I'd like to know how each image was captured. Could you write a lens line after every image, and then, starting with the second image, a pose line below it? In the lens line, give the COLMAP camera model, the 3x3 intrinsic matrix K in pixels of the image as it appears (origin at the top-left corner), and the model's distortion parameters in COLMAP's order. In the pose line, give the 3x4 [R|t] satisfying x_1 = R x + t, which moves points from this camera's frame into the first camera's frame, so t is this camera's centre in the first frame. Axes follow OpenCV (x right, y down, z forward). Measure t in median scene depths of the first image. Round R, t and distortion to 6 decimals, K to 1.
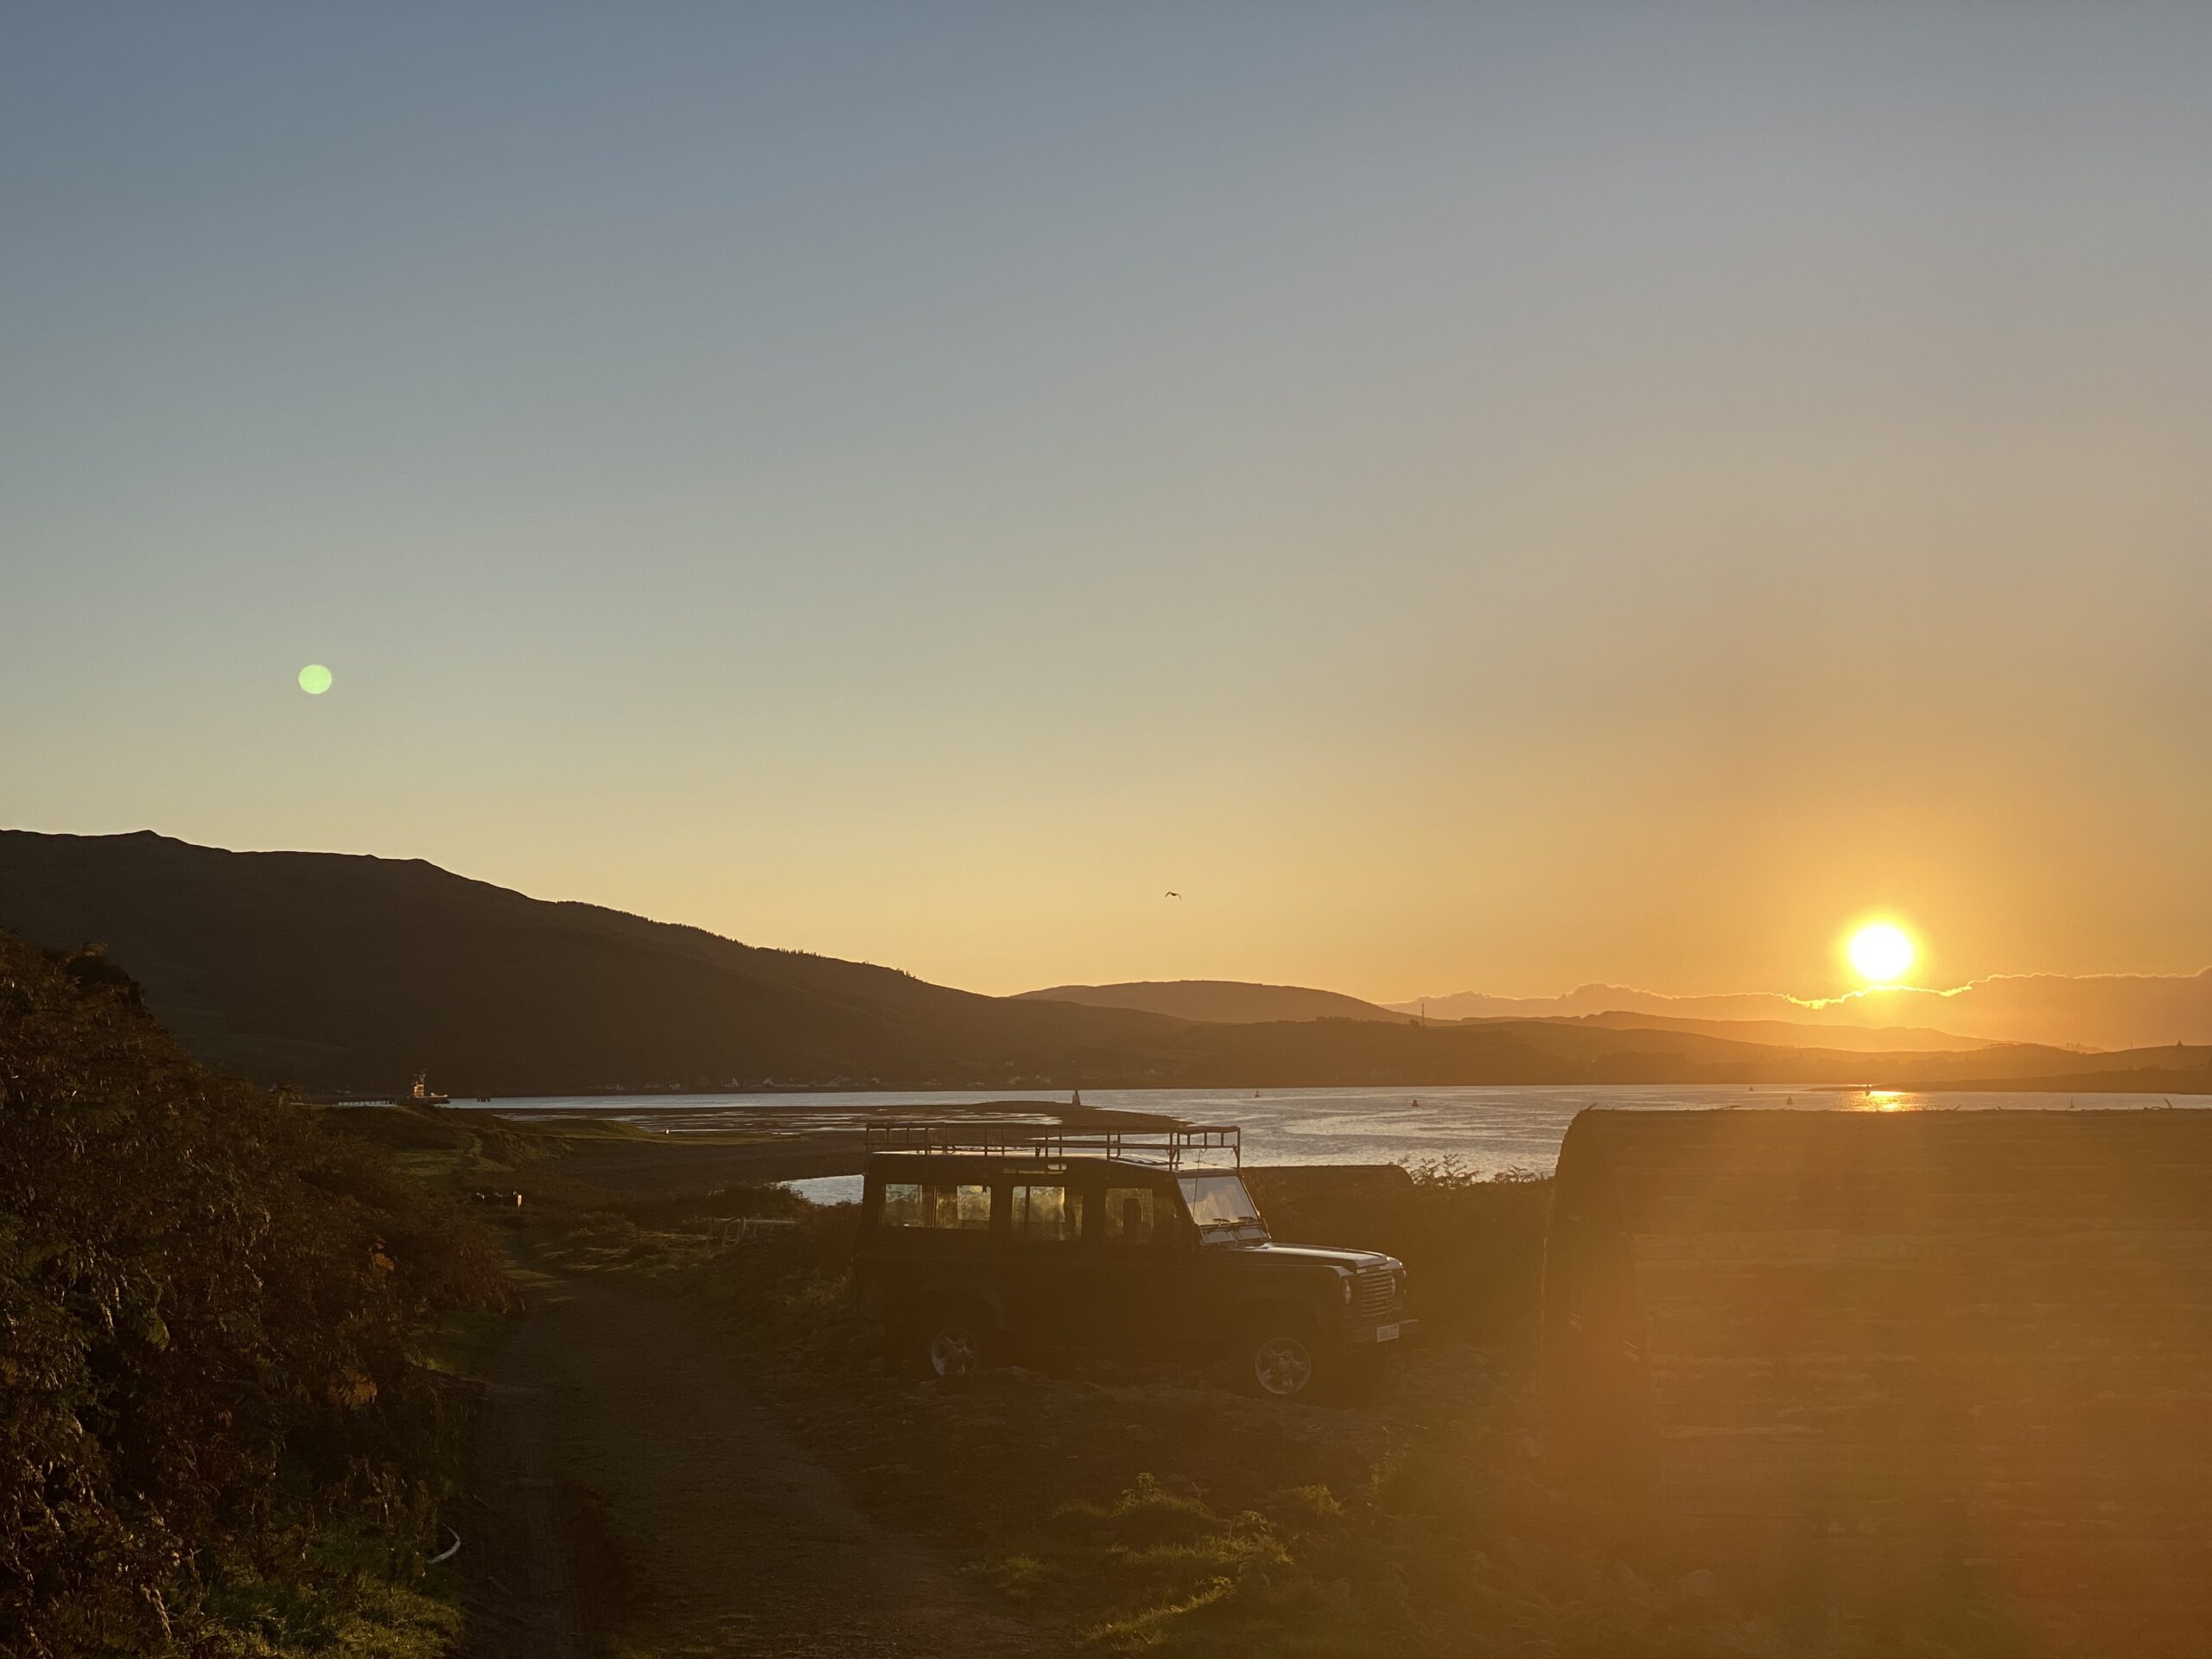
lens RADIAL K [[3191.3, 0, 1106.0], [0, 3191.3, 829.5], [0, 0, 1]] dist [0.141146, -0.226573]
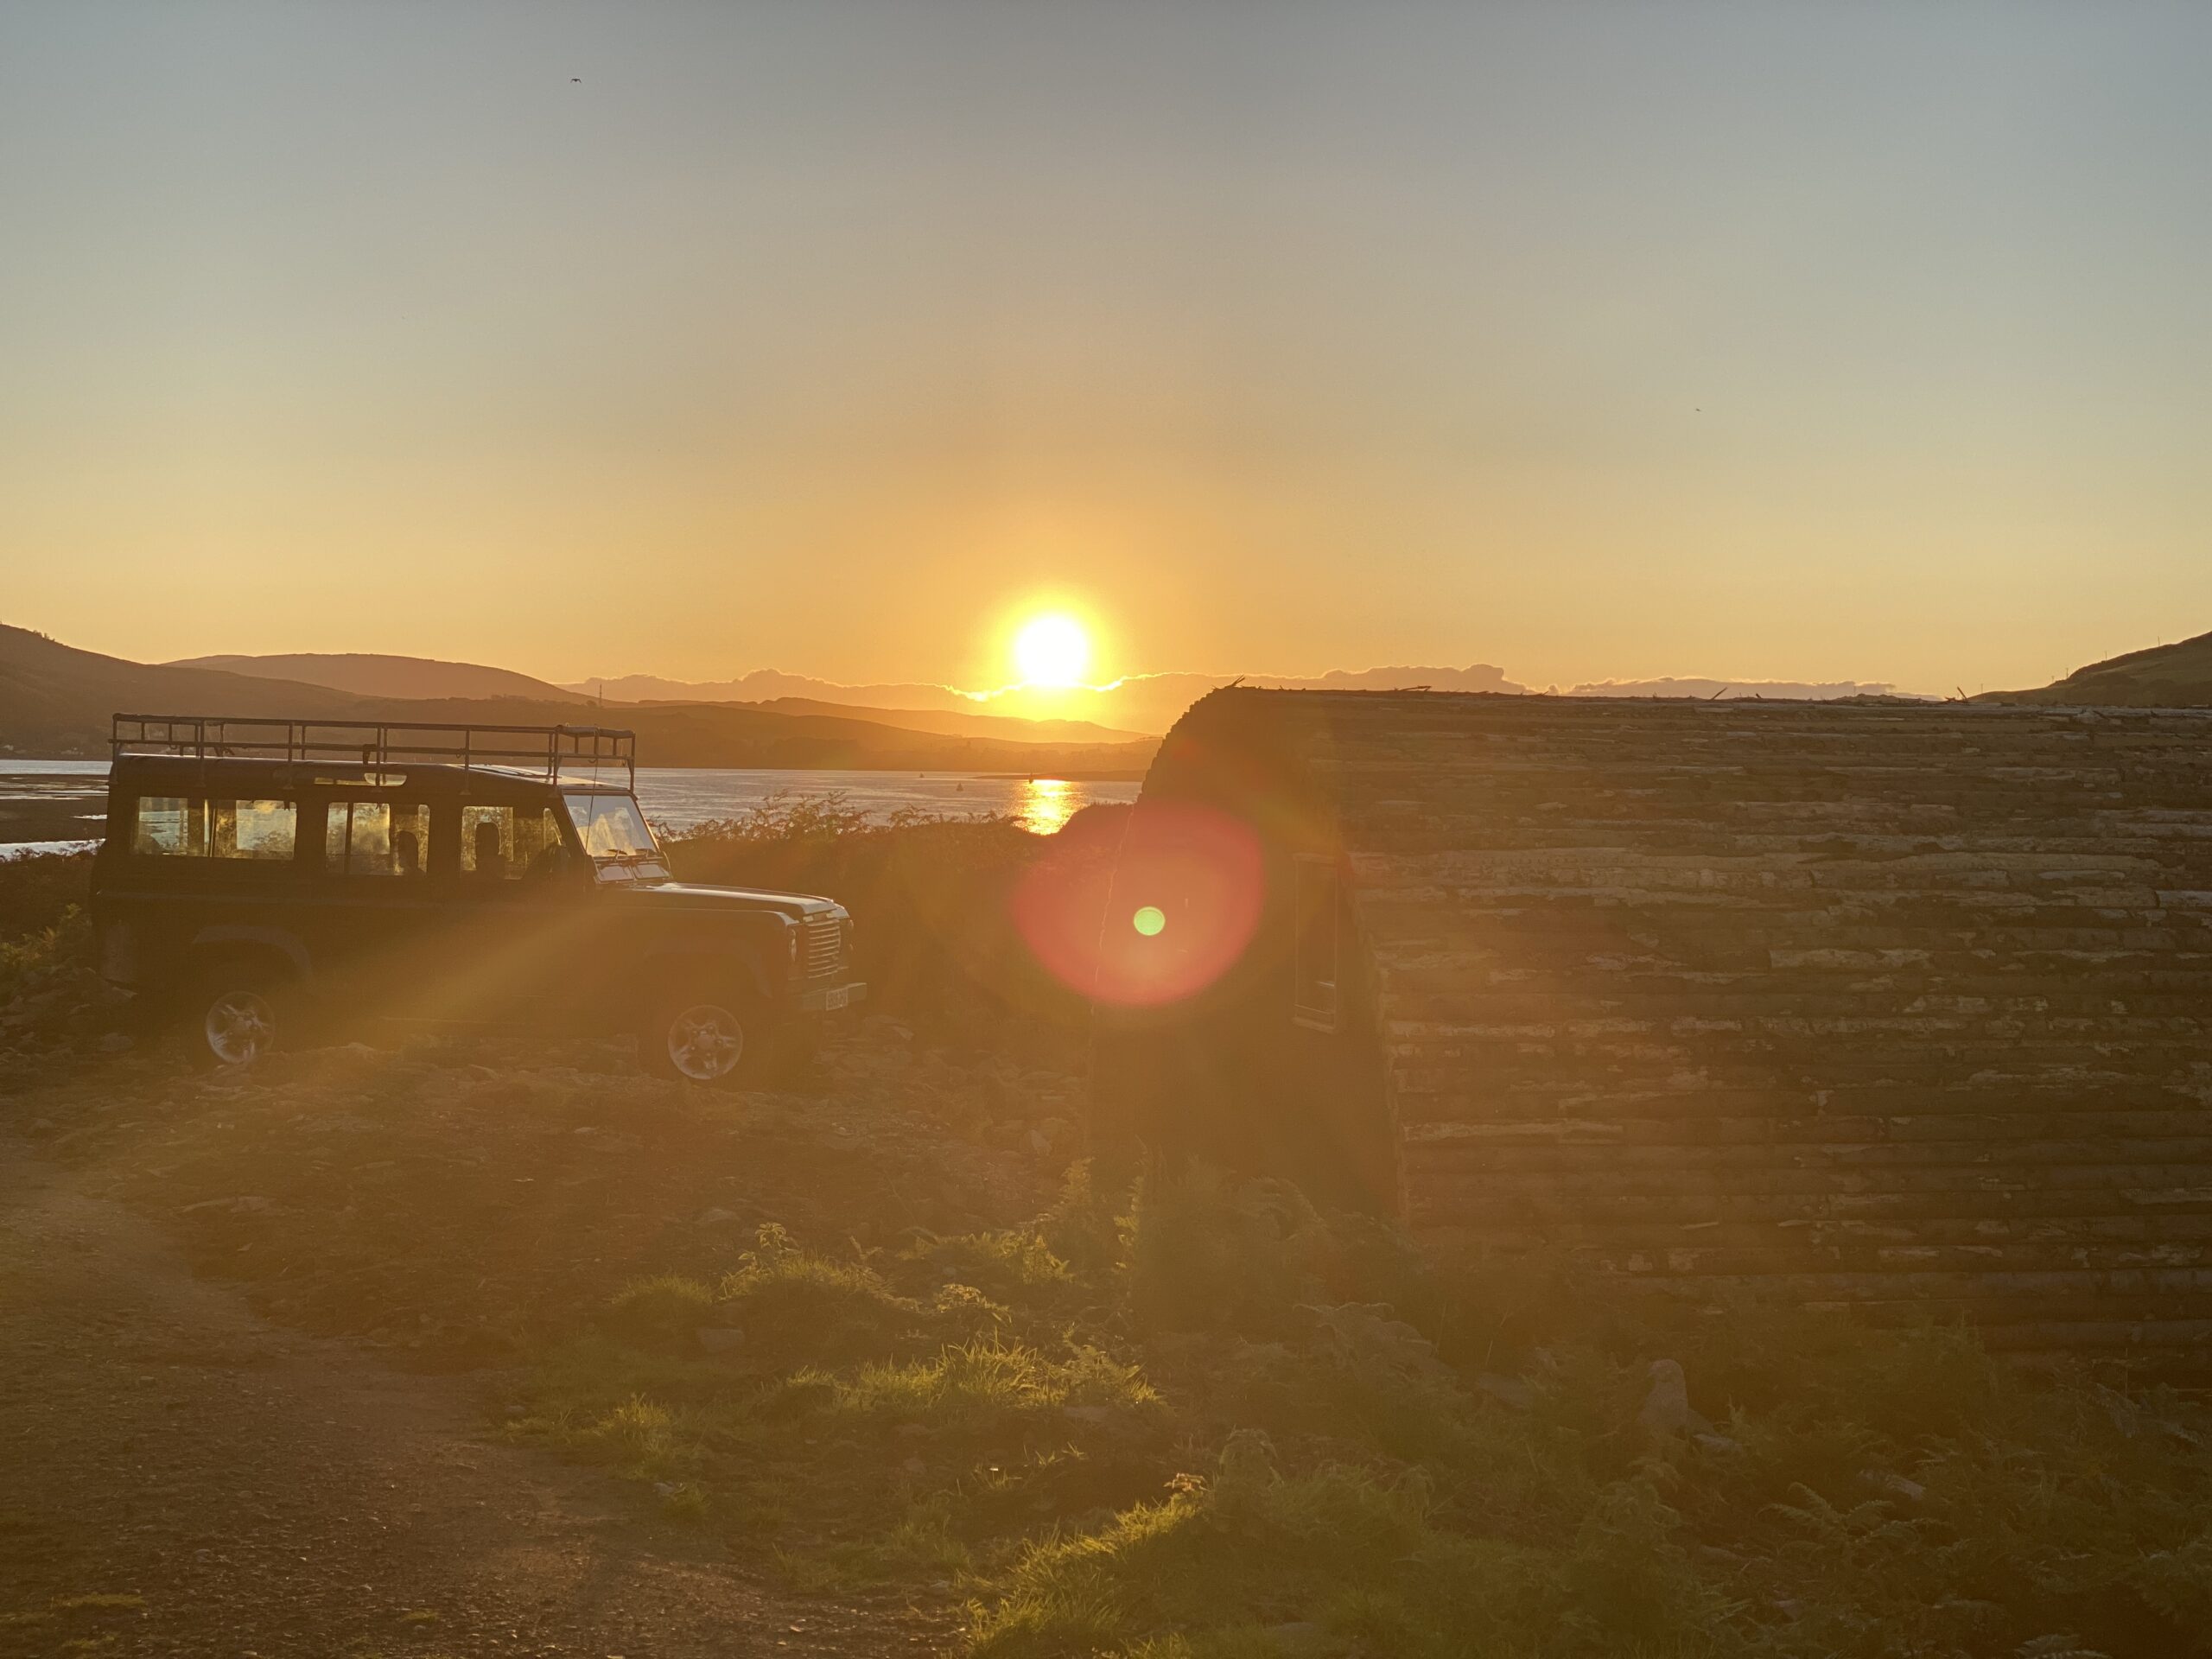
lens RADIAL K [[3191.3, 0, 1106.0], [0, 3191.3, 829.5], [0, 0, 1]] dist [0.141146, -0.226573]
pose [[0.967358, 0.016926, 0.252850, -0.044380], [-0.041822, 0.994748, 0.093415, 0.043162], [-0.249941, -0.100941, 0.962985, 0.255216]]
